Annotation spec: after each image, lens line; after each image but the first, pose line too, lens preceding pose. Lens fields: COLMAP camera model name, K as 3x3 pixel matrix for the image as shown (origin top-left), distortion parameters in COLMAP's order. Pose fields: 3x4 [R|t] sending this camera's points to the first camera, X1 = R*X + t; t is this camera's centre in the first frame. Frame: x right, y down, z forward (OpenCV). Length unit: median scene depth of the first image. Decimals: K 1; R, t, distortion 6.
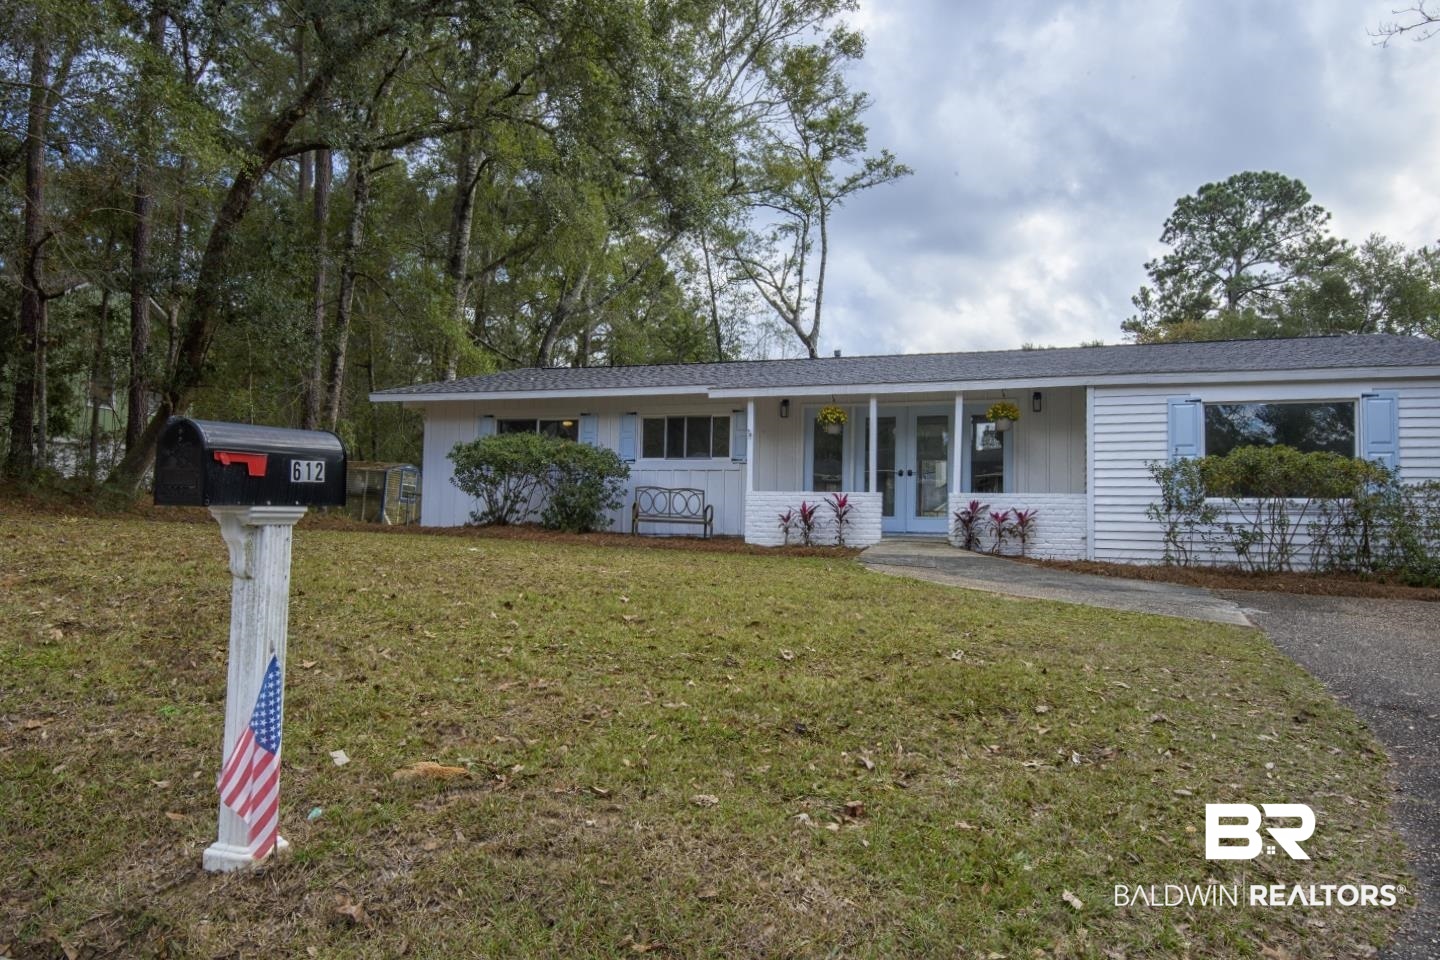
lens RADIAL K [[973.8, 0, 720.0], [0, 973.8, 480.0], [0, 0, 1]] dist [0.008929, -0.000759]
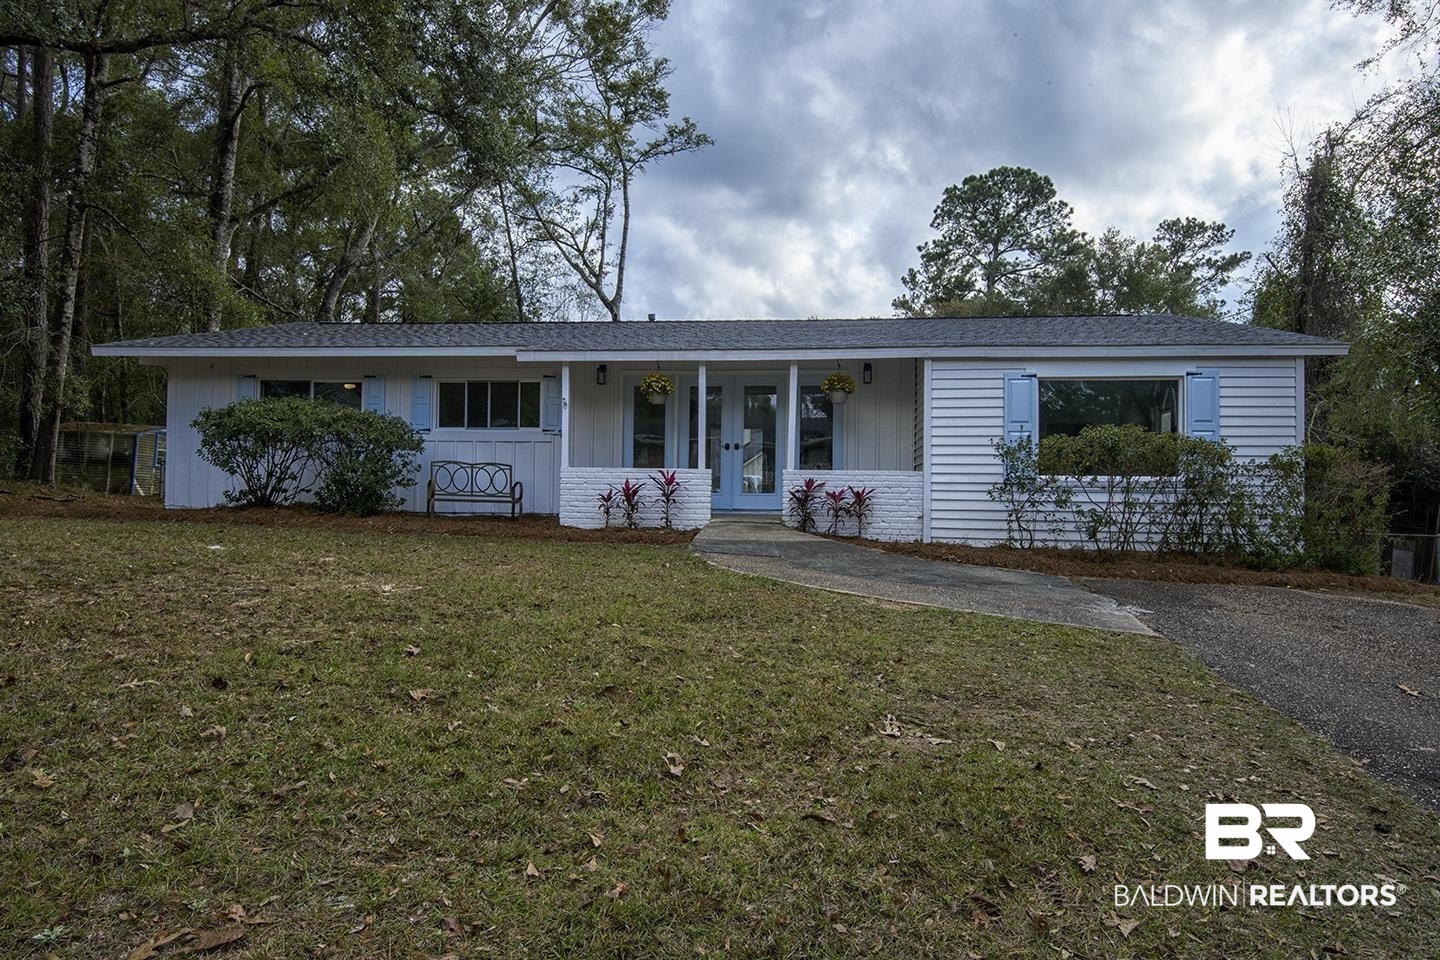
lens RADIAL K [[909.0, 0, 720.0], [0, 909.0, 480.0], [0, 0, 1]] dist [0.034113, -0.033962]
pose [[0.976114, -0.005623, 0.217185, -0.008418], [-0.003855, 0.999059, 0.043194, -0.009421], [-0.217224, -0.042999, 0.975174, 0.107677]]
